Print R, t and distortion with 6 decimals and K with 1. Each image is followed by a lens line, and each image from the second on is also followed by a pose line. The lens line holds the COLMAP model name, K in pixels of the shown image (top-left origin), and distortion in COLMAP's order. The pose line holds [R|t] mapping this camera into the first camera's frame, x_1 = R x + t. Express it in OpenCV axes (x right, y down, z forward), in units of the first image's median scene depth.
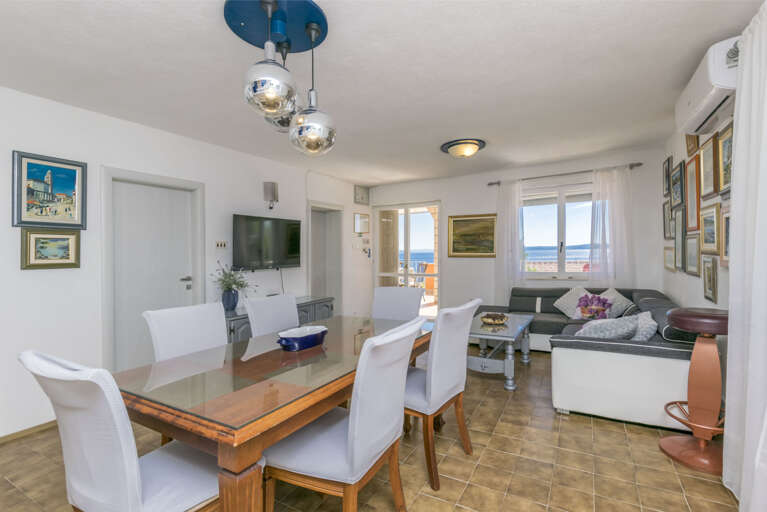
lens RADIAL K [[363.5, 0, 383.5], [0, 363.5, 256.0], [0, 0, 1]] dist [-0.000375, -0.000430]
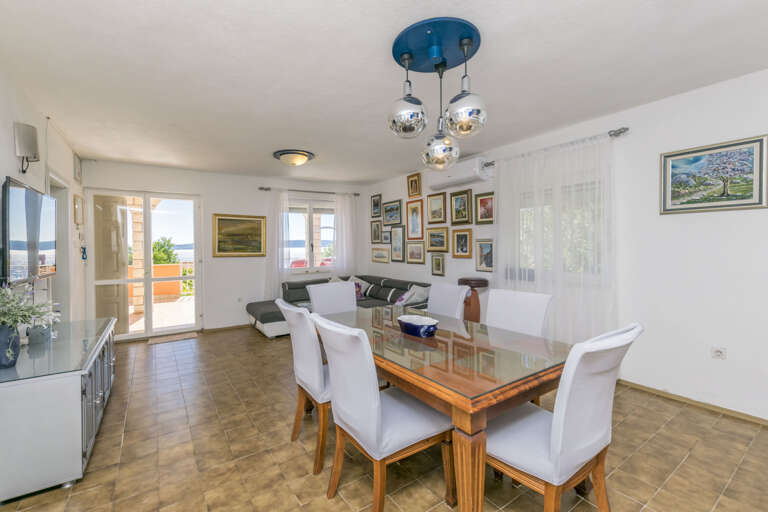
lens RADIAL K [[344.4, 0, 384.0], [0, 344.4, 256.0], [0, 0, 1]] dist [-0.035543, 0.046466]
pose [[0.435767, -0.010207, 0.900002, -0.456985], [0.012331, 0.999910, 0.005369, 0.001132], [-0.899975, 0.008758, 0.435854, 0.226653]]
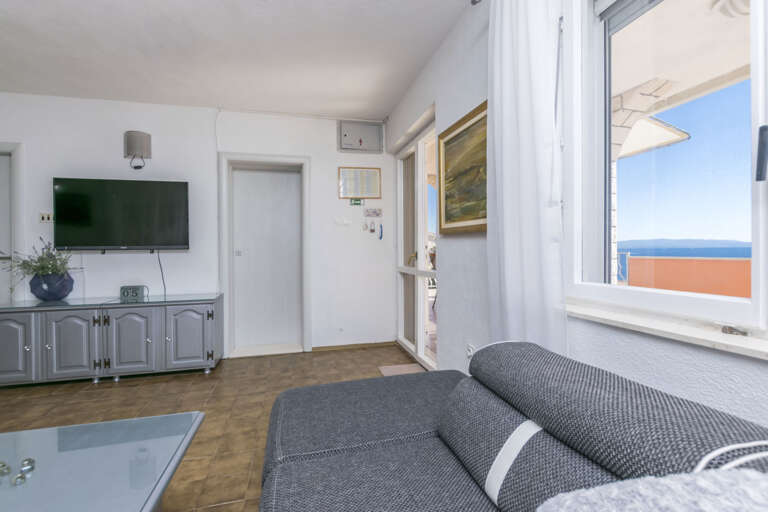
lens RADIAL K [[364.0, 0, 384.0], [0, 364.0, 256.0], [0, 0, 1]] dist [-0.000375, -0.000430]
pose [[0.686106, 0.020163, -0.727222, 0.468449], [-0.010334, 0.999785, 0.017971, 0.022876], [0.727428, -0.004814, 0.686167, 0.709023]]
